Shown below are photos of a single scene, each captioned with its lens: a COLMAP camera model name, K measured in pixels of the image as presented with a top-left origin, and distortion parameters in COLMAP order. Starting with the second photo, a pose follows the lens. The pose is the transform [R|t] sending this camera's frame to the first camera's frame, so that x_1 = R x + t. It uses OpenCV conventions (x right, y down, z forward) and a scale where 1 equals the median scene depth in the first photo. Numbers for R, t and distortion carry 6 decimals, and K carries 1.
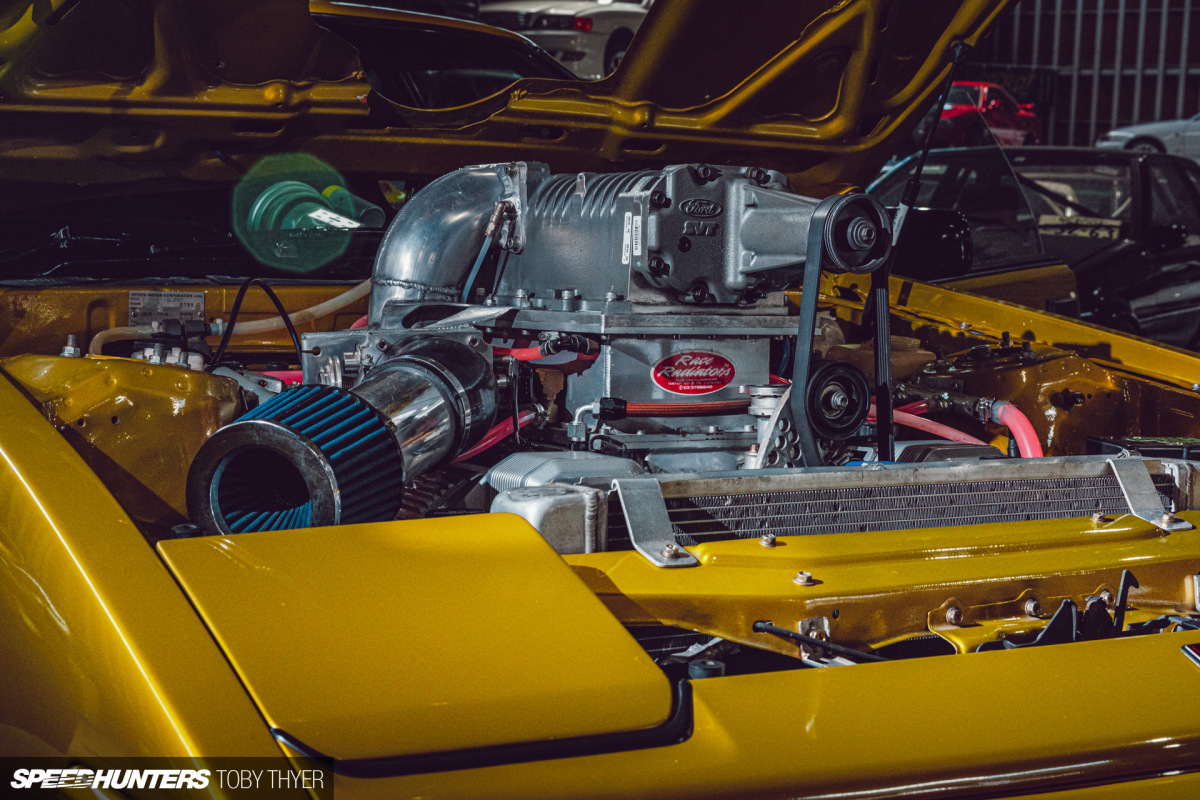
lens RADIAL K [[1873.3, 0, 600.0], [0, 1873.3, 400.0], [0, 0, 1]] dist [0.032881, 0.165980]
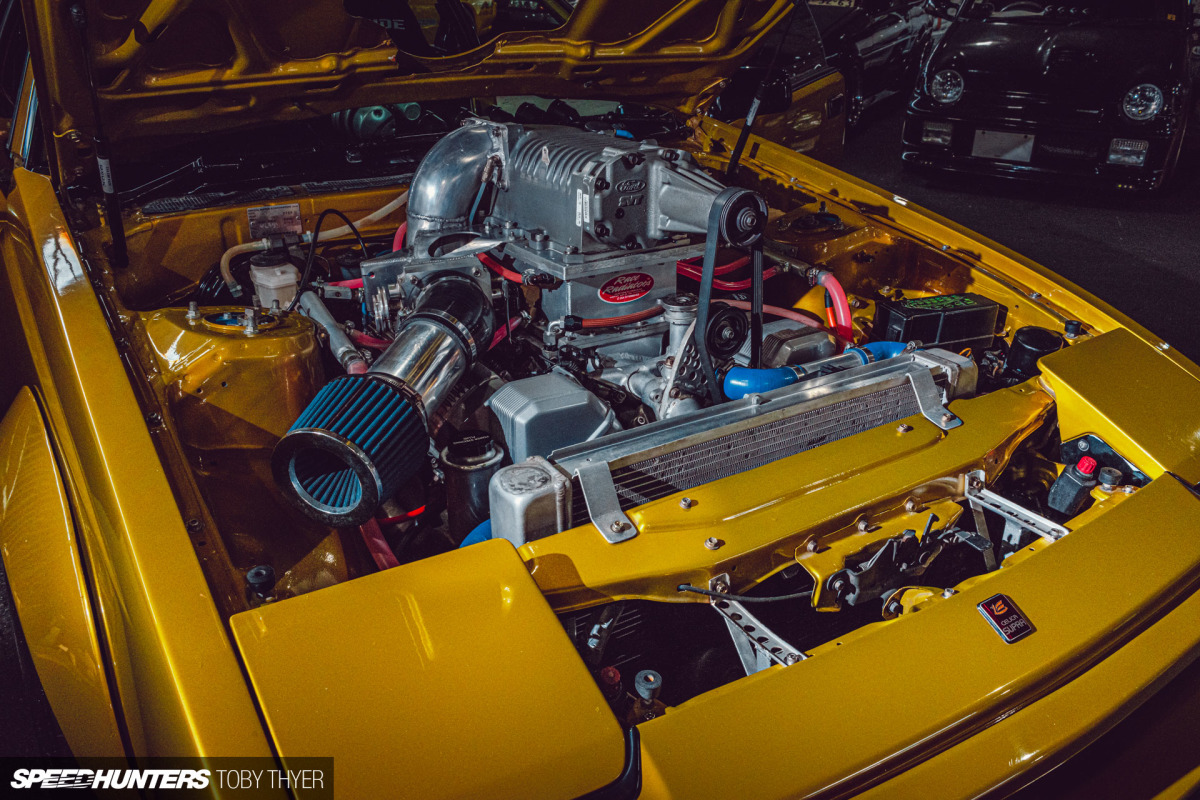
lens RADIAL K [[922.0, 0, 600.0], [0, 922.0, 400.0], [0, 0, 1]] dist [0.008151, -0.009587]
pose [[0.999123, -0.033290, 0.025409, 0.007313], [0.022627, 0.939651, 0.341386, -0.181884], [-0.035240, -0.340512, 0.939580, 0.283418]]
